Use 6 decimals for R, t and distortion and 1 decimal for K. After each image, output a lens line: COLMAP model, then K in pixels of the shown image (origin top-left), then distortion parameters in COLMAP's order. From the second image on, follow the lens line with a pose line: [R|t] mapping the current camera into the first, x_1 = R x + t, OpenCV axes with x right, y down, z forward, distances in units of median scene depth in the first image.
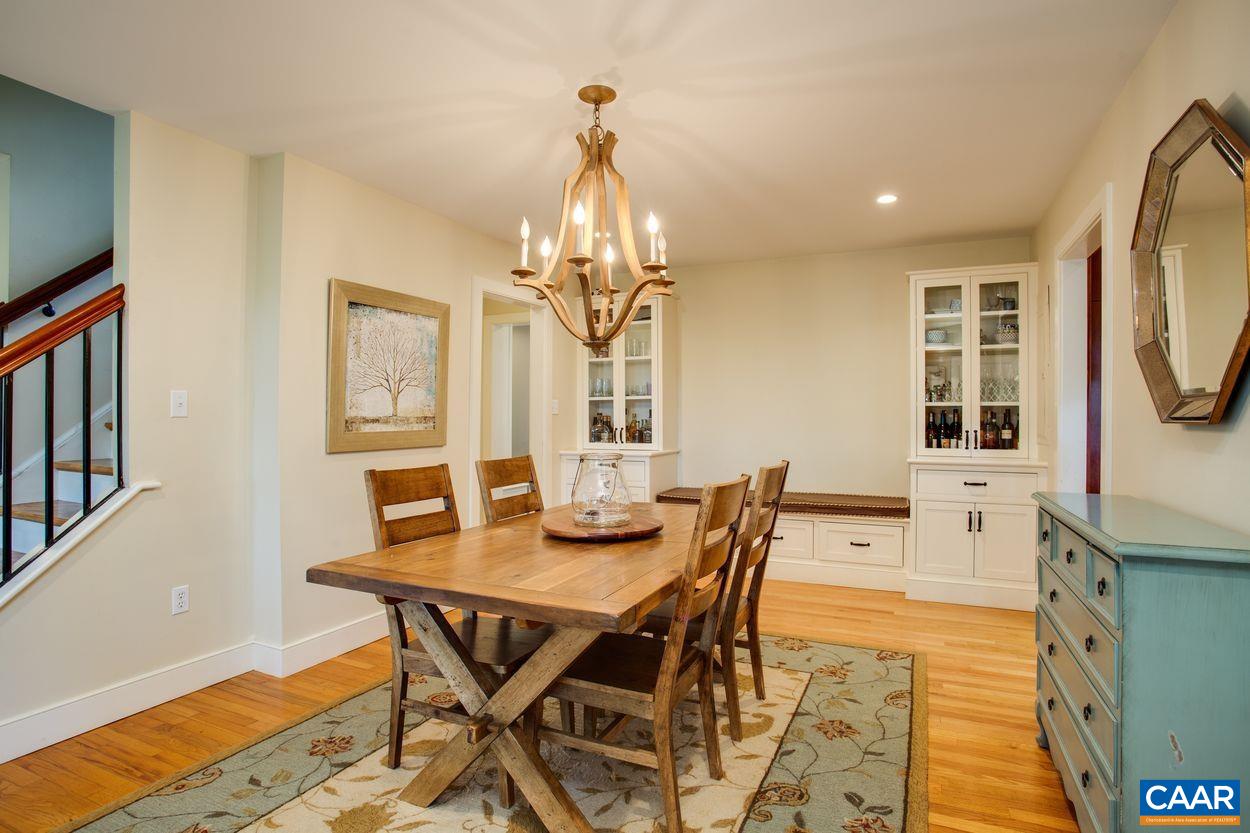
lens RADIAL K [[643.3, 0, 625.0], [0, 643.3, 416.5], [0, 0, 1]] dist [0.027925, 0.000025]
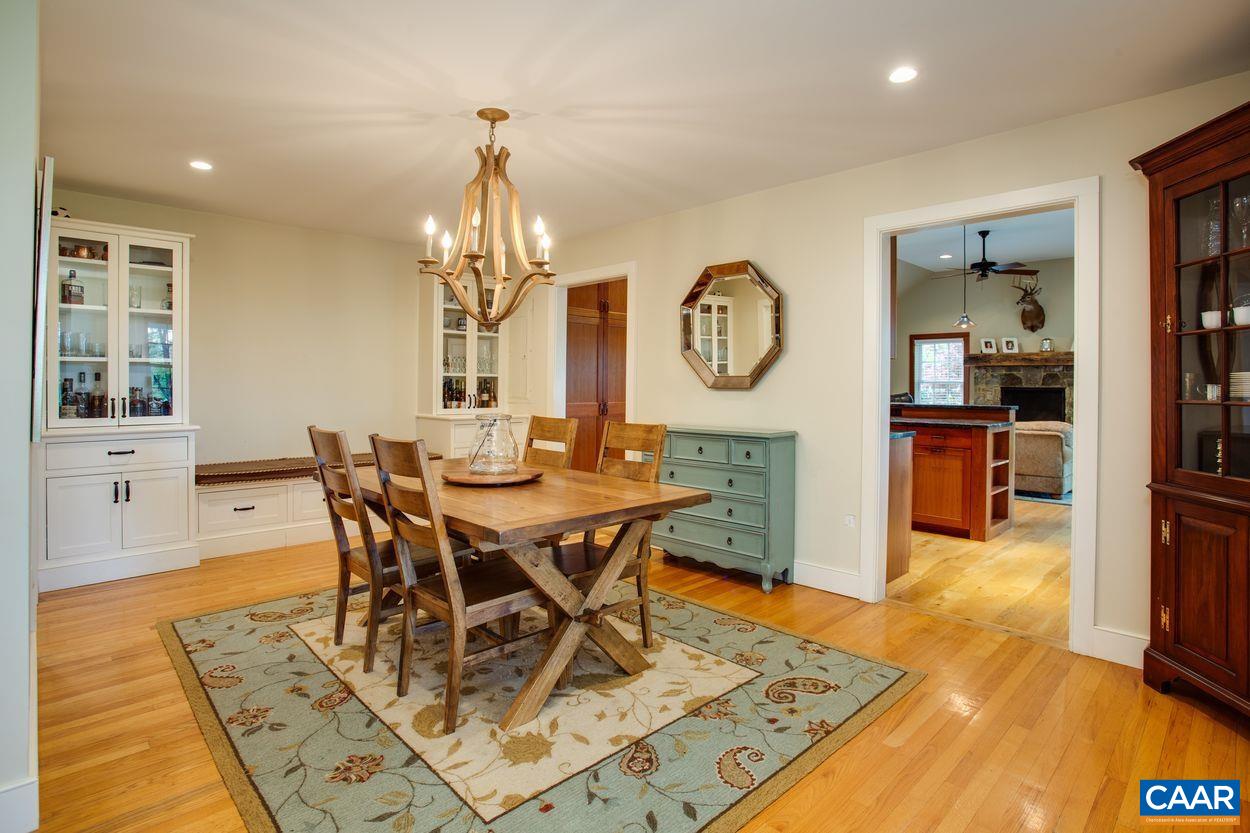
lens RADIAL K [[603.7, 0, 622.9], [0, 603.7, 394.9], [0, 0, 1]] dist [-0.035634, -0.000032]
pose [[0.360621, -0.012867, 0.932624, -0.723581], [-0.005931, 0.999853, 0.016089, -0.001395], [-0.932693, -0.011334, 0.360492, 0.276304]]
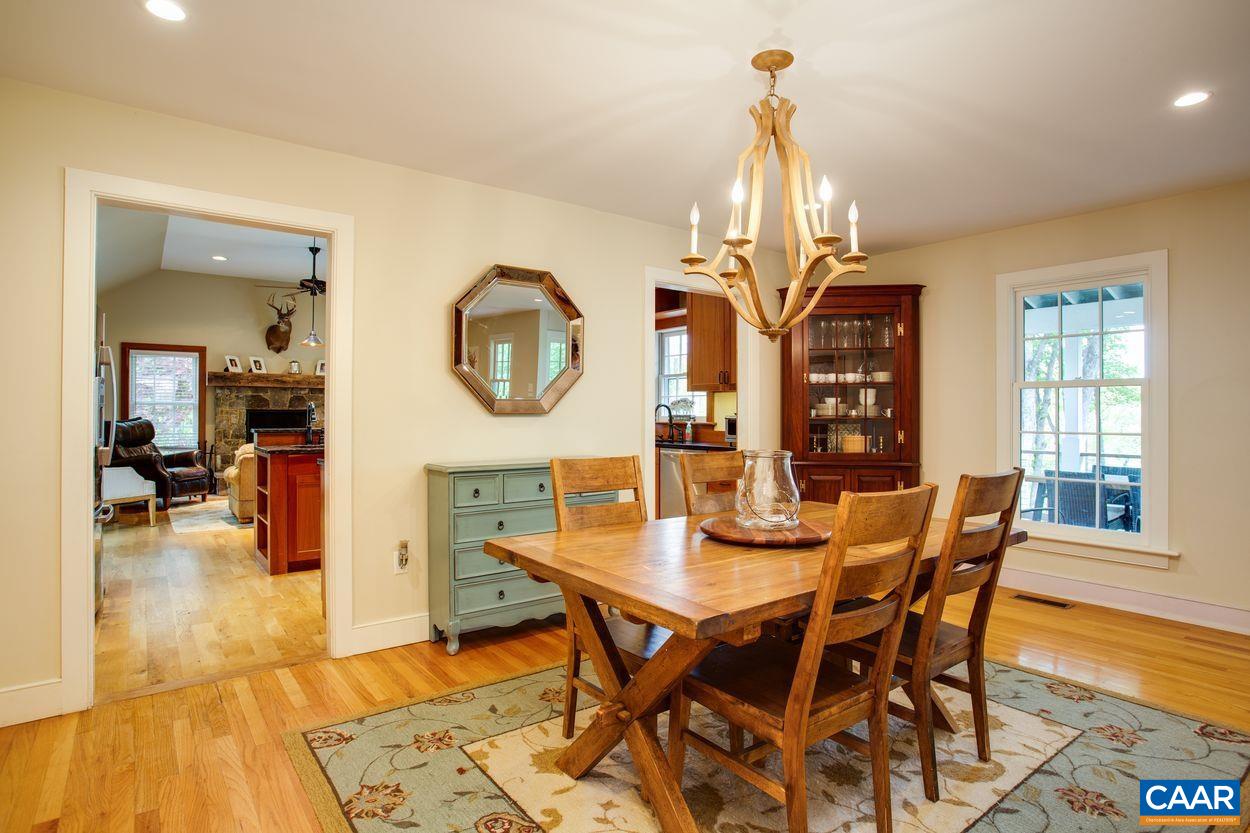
lens RADIAL K [[646.7, 0, 625.0], [0, 646.7, 416.5], [0, 0, 1]] dist [-0.005762, -0.000424]
pose [[-0.880066, -0.006237, 0.474810, -0.217727], [-0.002106, 0.999955, 0.009231, -0.003301], [-0.474847, 0.007124, -0.880040, 1.401443]]
